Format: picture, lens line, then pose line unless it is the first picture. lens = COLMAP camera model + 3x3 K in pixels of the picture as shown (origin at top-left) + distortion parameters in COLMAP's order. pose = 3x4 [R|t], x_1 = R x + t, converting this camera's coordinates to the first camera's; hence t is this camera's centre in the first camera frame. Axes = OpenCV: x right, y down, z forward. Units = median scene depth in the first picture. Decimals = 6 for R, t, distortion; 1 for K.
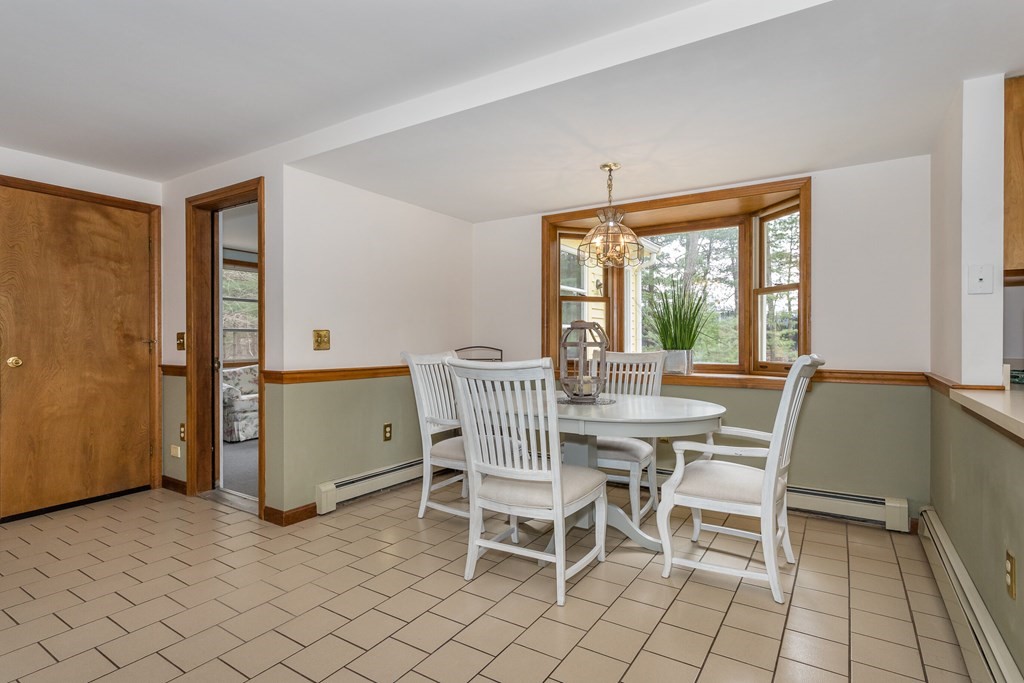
lens RADIAL K [[508.5, 0, 505.4], [0, 508.5, 343.2], [0, 0, 1]] dist [0.003175, -0.000901]
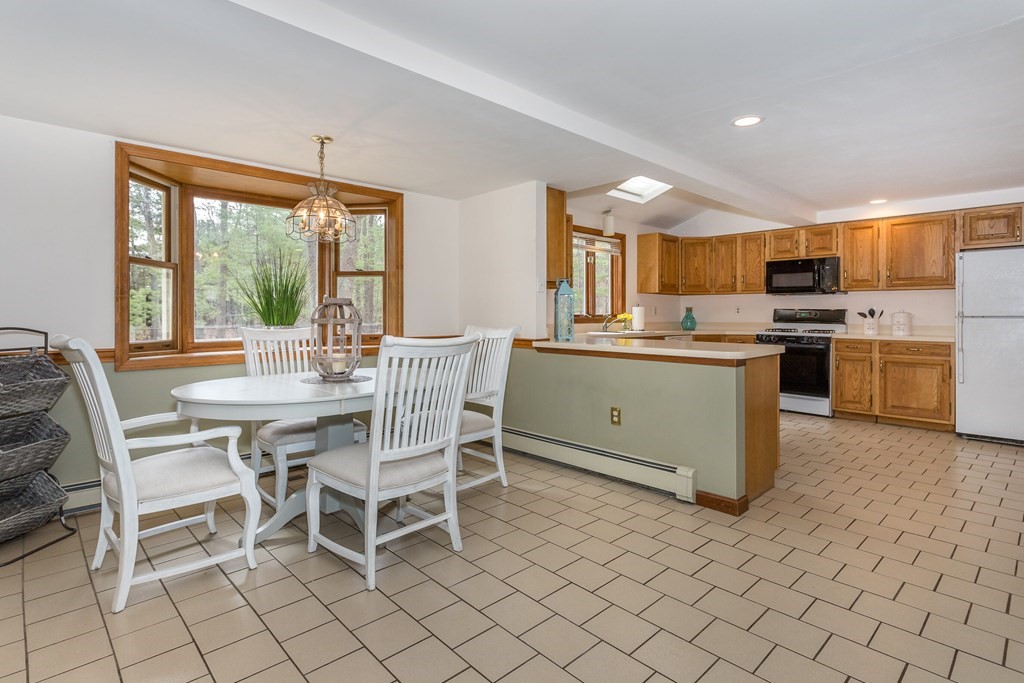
lens RADIAL K [[508.5, 0, 502.4], [0, 508.5, 314.3], [0, 0, 1]] dist [0.003175, -0.000901]
pose [[0.261711, 0.000825, 0.965146, -0.595146], [0.005427, 0.999983, -0.002326, -0.004971], [-0.965131, 0.005846, 0.261702, 0.377560]]
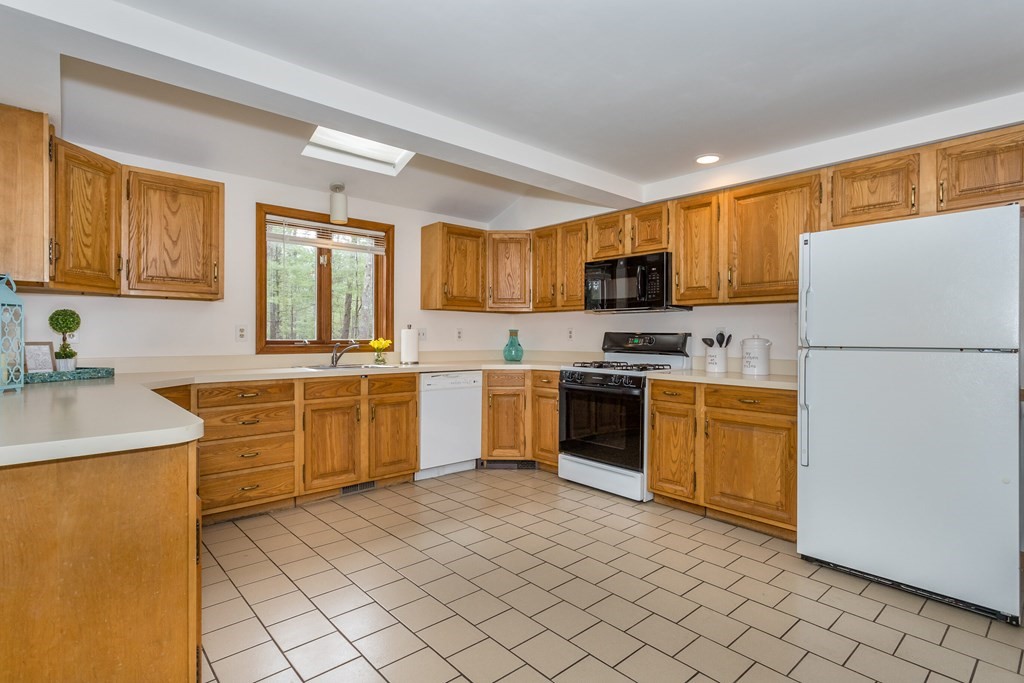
lens RADIAL K [[508.5, 0, 512.0], [0, 508.5, 338.6], [0, 0, 1]] dist [0.003175, -0.000901]
pose [[0.279881, -0.001524, 0.960033, 0.243616], [0.003165, 0.999995, 0.000664, -0.010582], [-0.960029, 0.002853, 0.279885, -0.287727]]
